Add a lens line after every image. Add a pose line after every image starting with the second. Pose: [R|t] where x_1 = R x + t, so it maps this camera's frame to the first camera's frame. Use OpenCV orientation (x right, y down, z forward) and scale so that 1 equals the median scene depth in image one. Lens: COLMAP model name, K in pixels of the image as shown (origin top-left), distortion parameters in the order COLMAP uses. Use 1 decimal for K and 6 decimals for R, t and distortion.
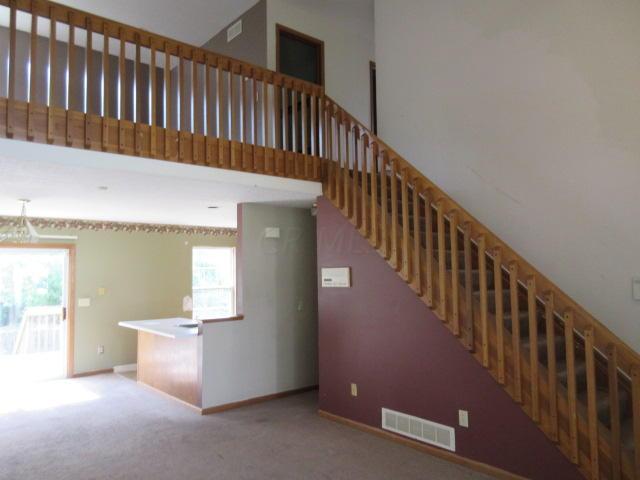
lens RADIAL K [[478.1, 0, 316.9], [0, 478.1, 242.6], [0, 0, 1]] dist [-0.010168, -0.006285]
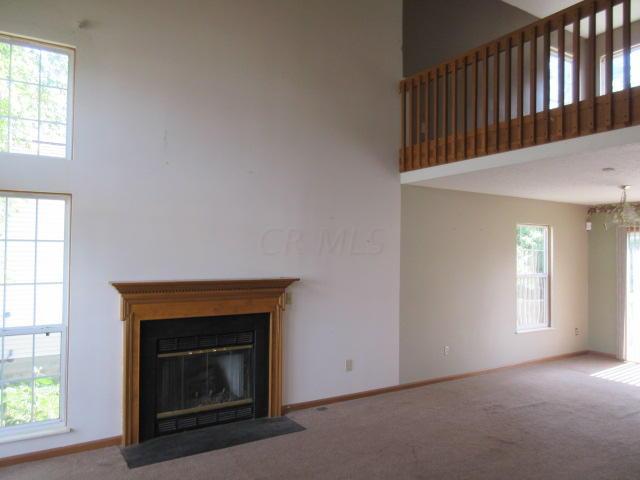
lens RADIAL K [[478.1, 0, 316.9], [0, 478.1, 242.6], [0, 0, 1]] dist [-0.010168, -0.006285]
pose [[-0.150208, -0.004392, -0.988645, 0.635830], [0.050832, 0.998633, -0.012159, 0.017111], [0.987347, -0.052081, -0.149779, 0.577477]]
